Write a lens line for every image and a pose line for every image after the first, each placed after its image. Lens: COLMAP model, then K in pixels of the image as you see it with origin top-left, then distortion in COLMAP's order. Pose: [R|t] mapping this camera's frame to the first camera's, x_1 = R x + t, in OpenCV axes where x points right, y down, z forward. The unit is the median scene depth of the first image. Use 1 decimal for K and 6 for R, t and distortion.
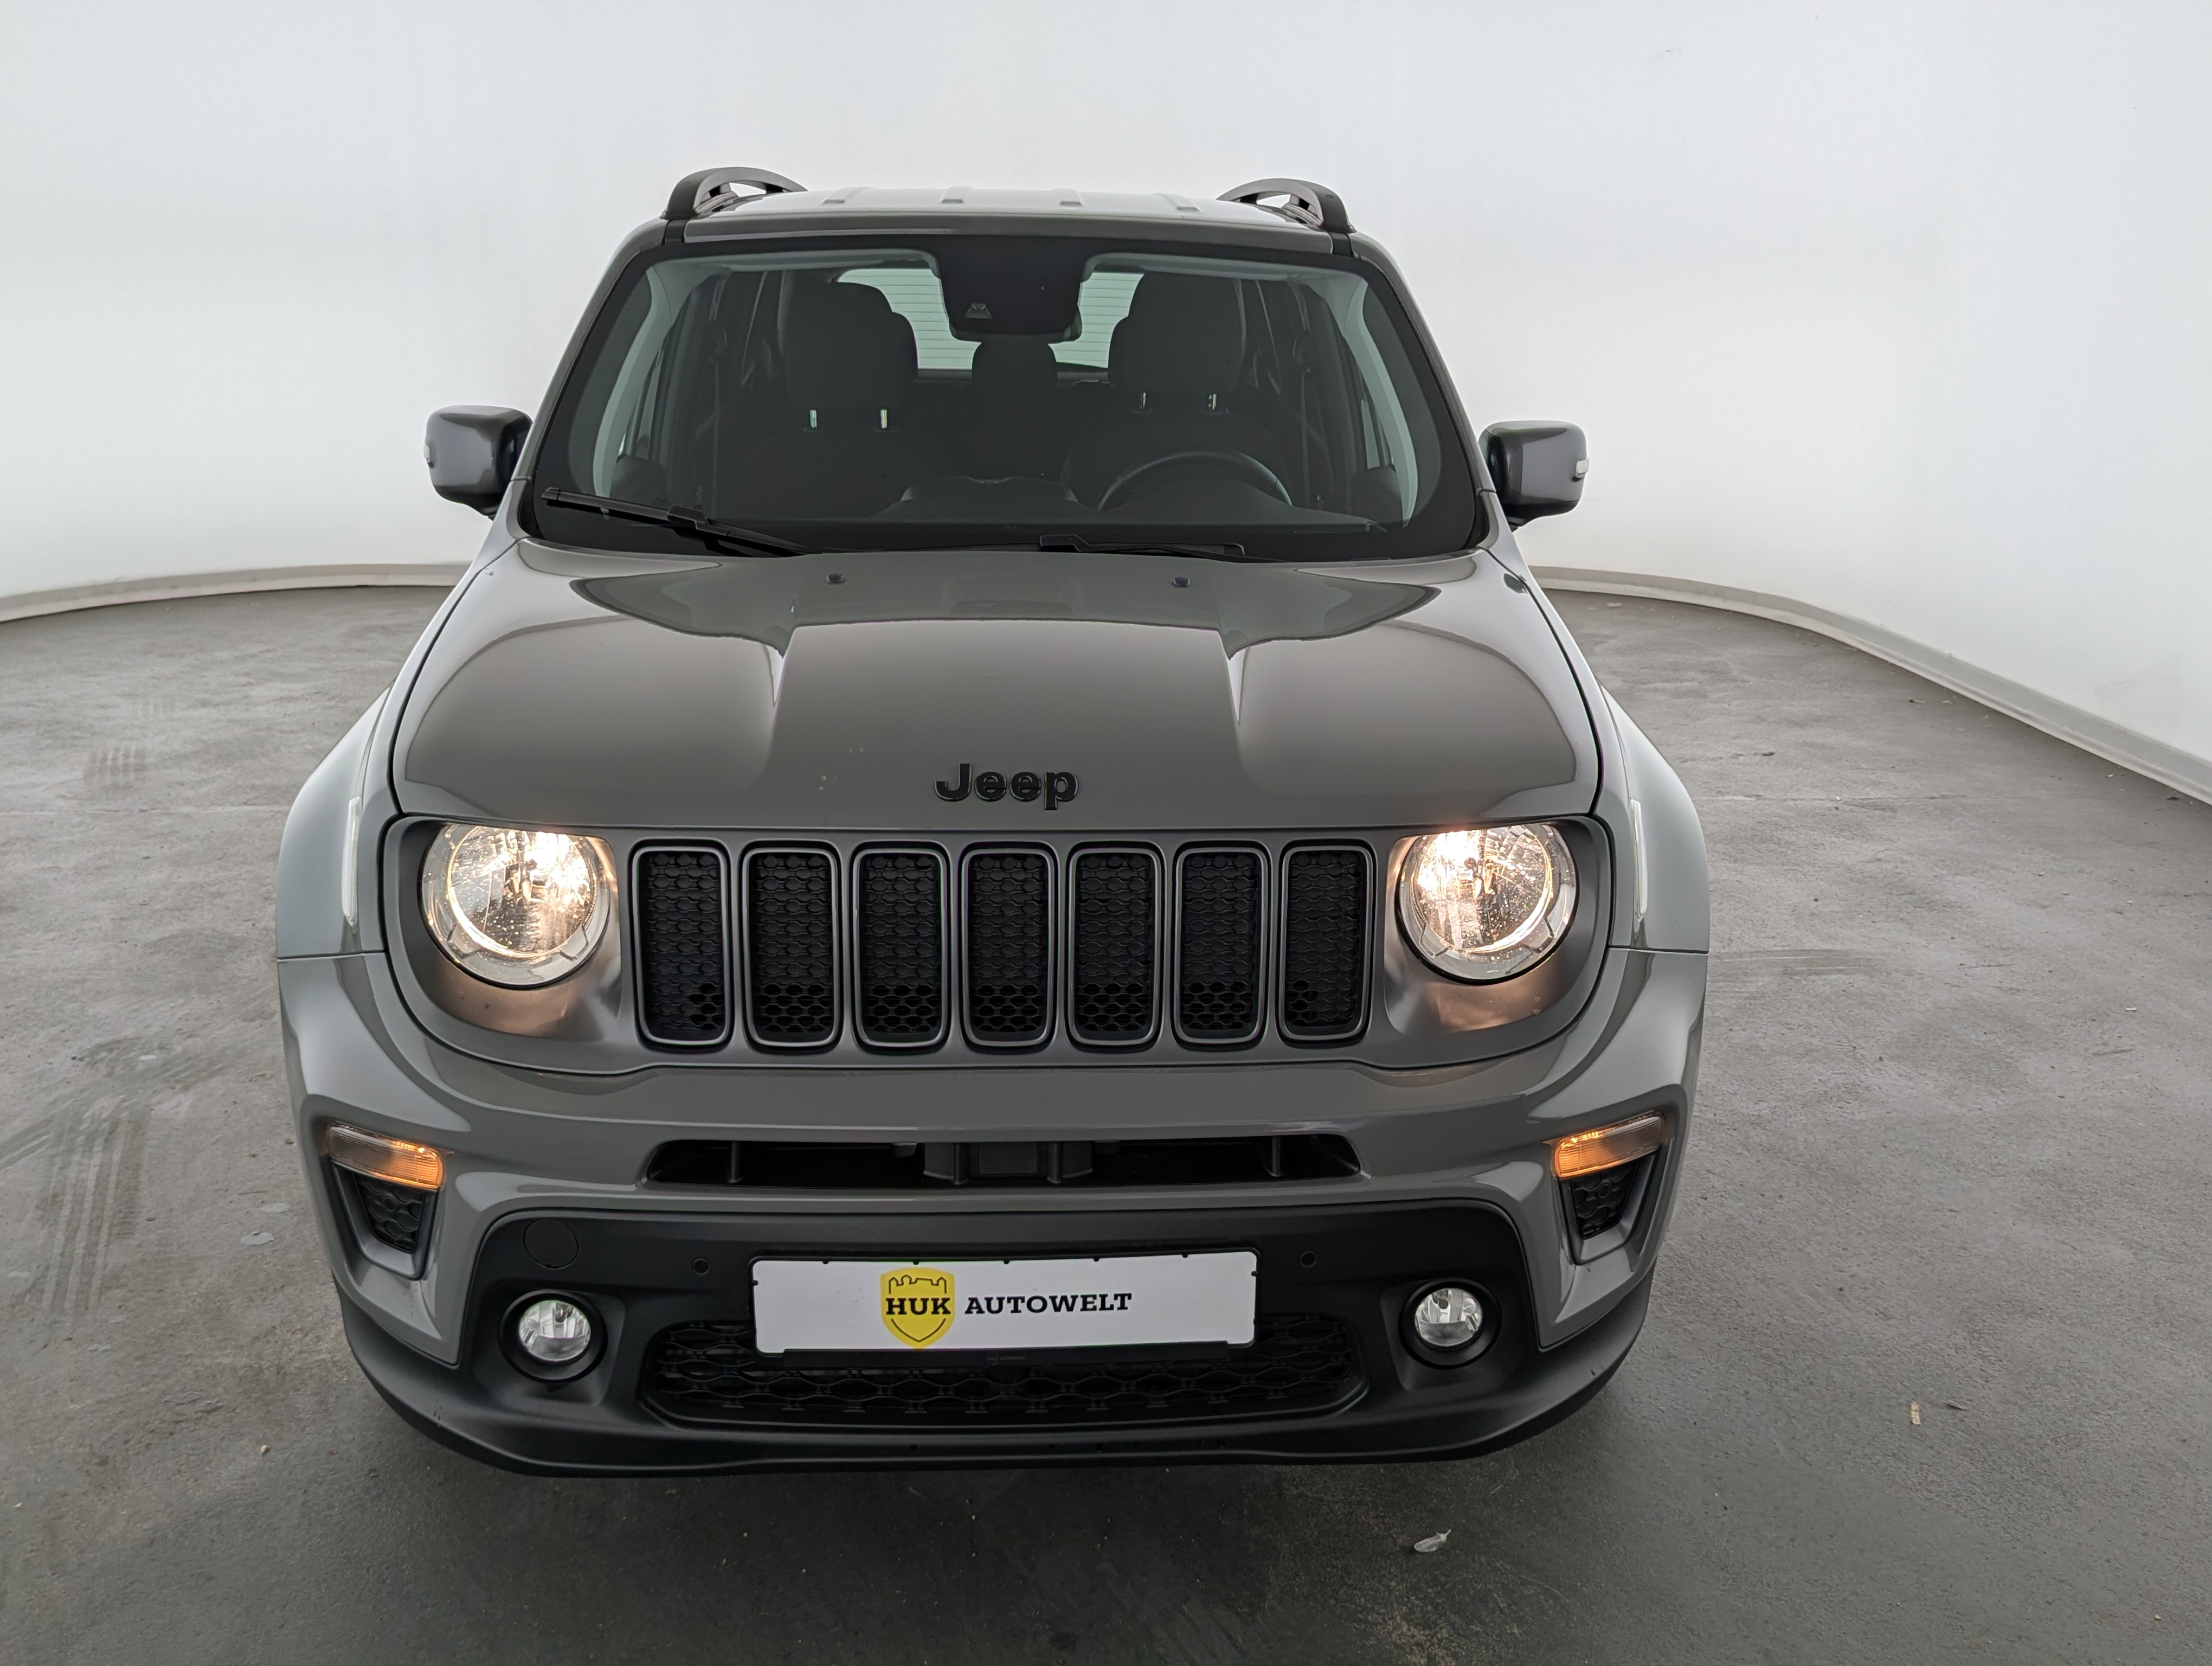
lens RADIAL K [[2064.1, 0, 1119.6], [0, 2064.1, 821.0], [0, 0, 1]] dist [0.024974, 0.007923]
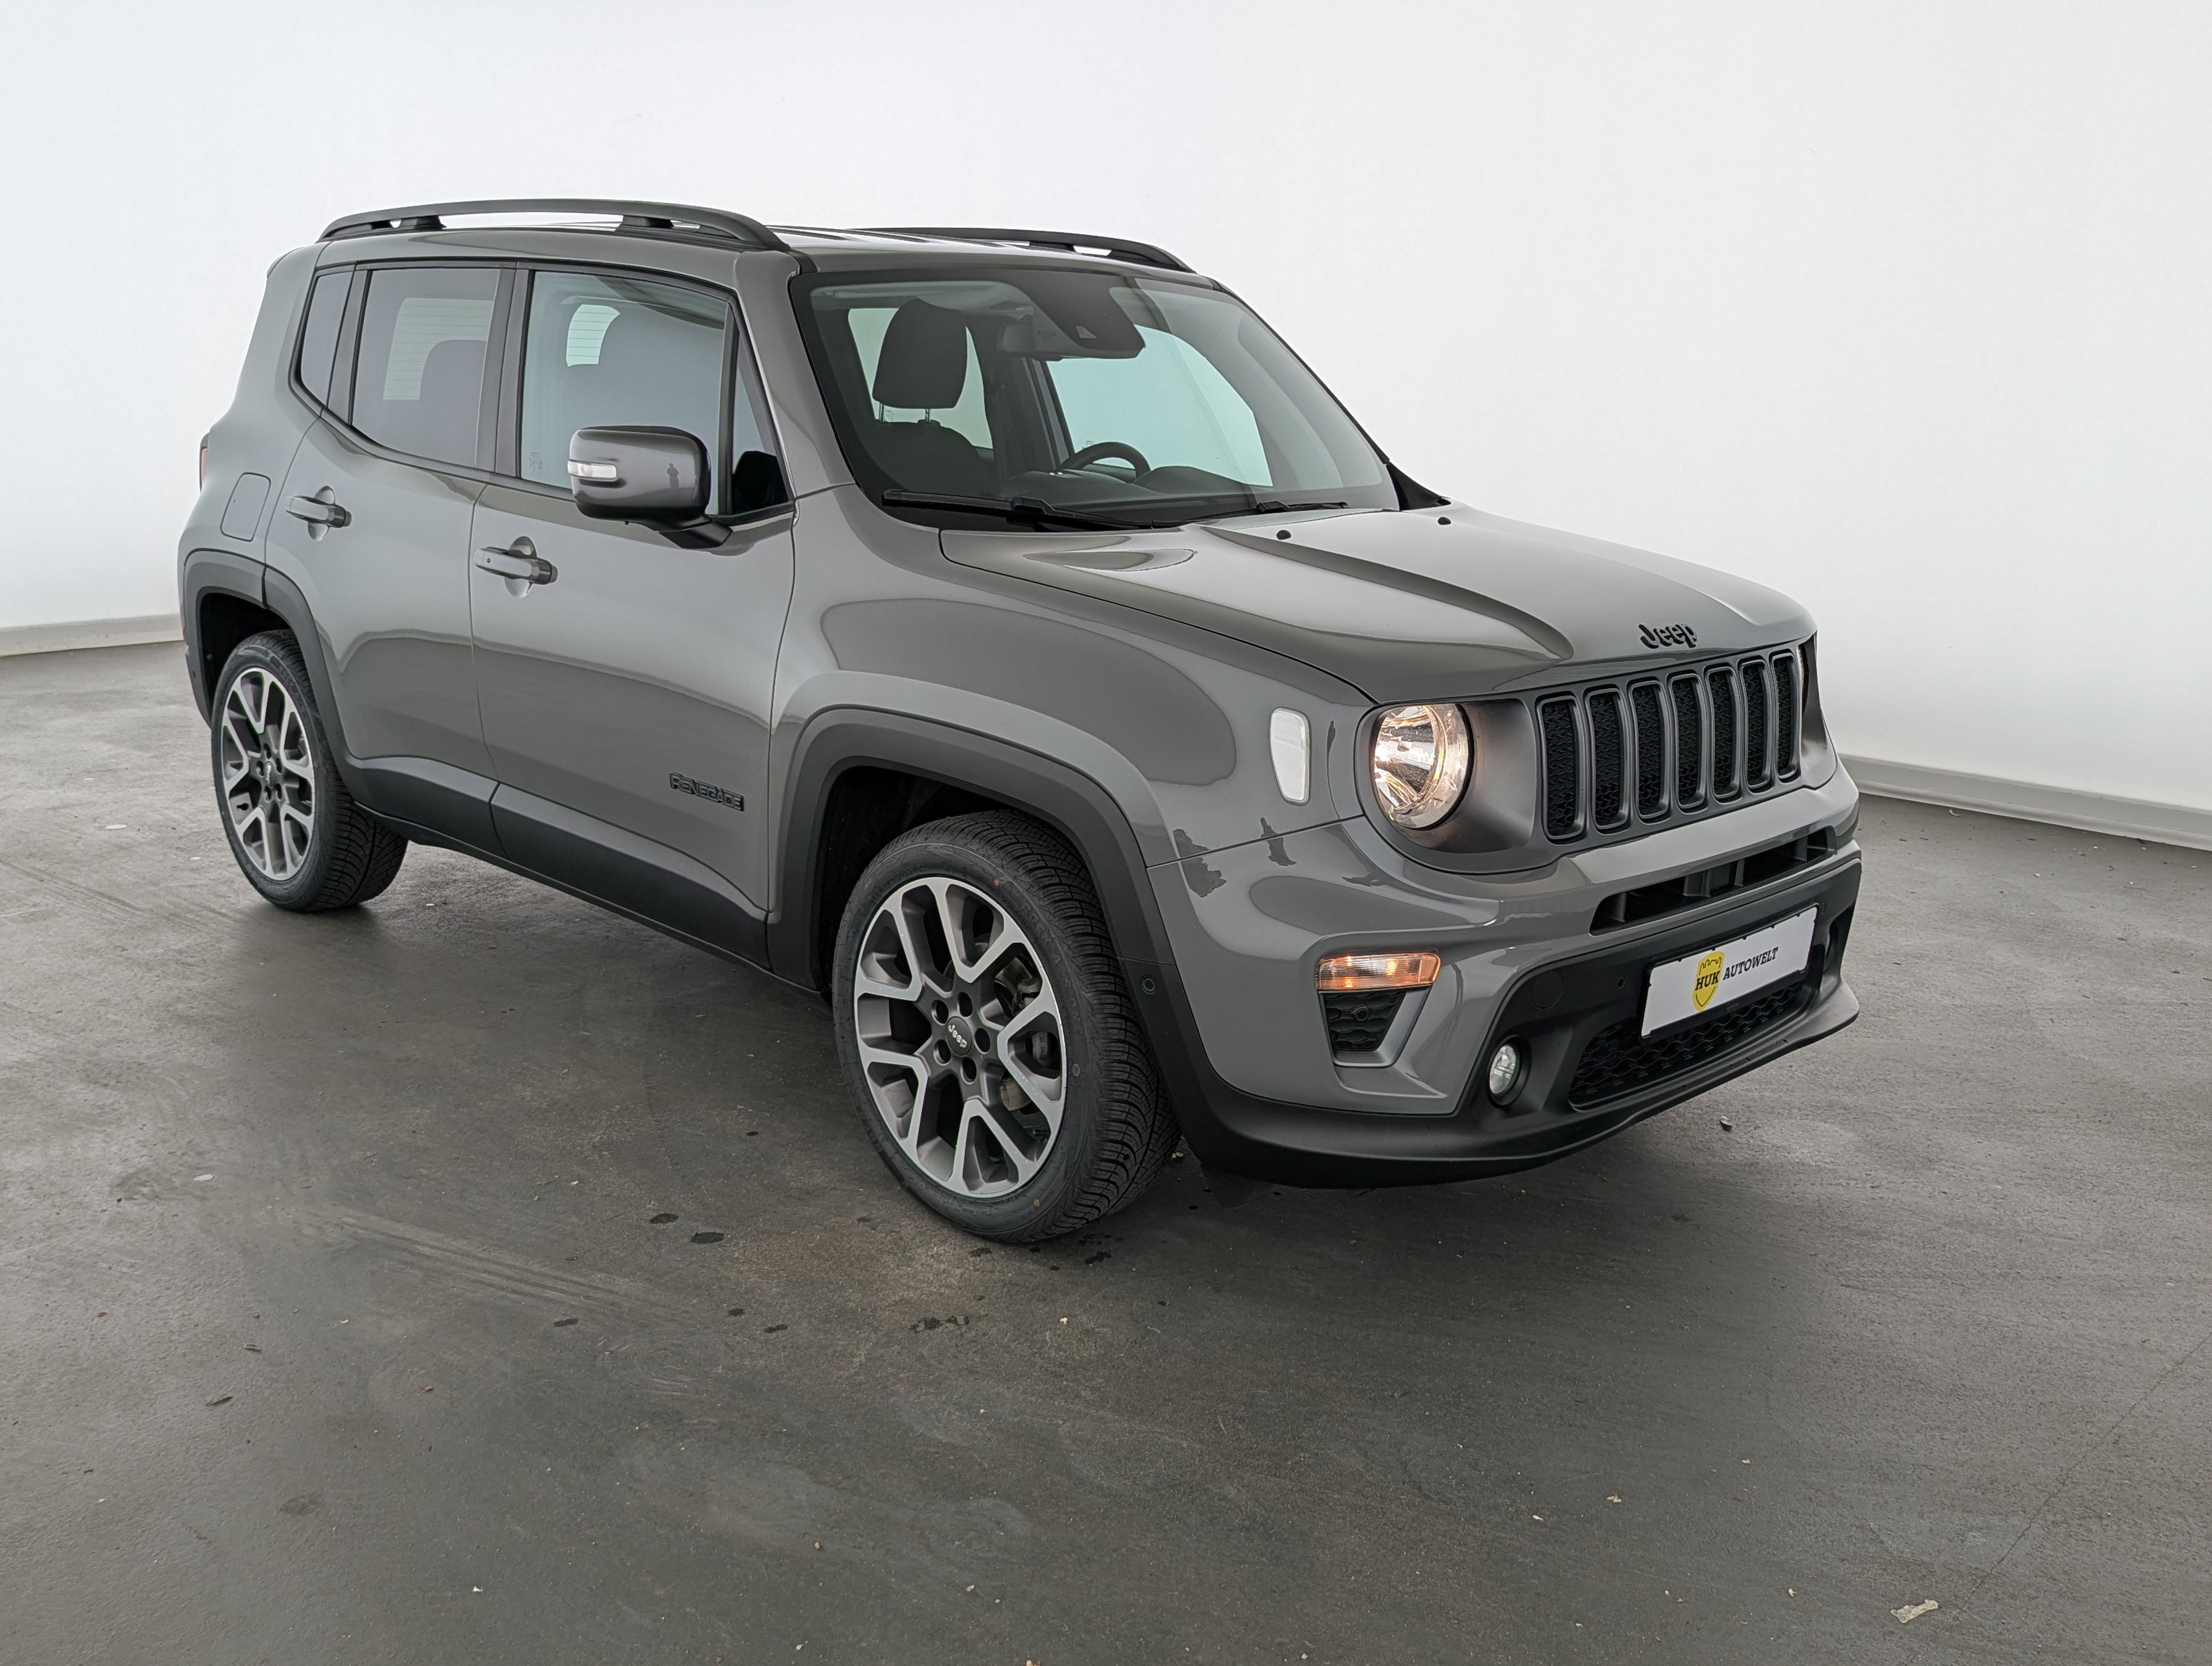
lens RADIAL K [[2064.1, 0, 1119.6], [0, 2064.1, 821.0], [0, 0, 1]] dist [0.024974, 0.007923]
pose [[0.751669, -0.153620, 0.641401, -1.370921], [0.168070, 0.985005, 0.038952, -0.010562], [-0.637767, 0.078521, 0.766217, 0.108591]]
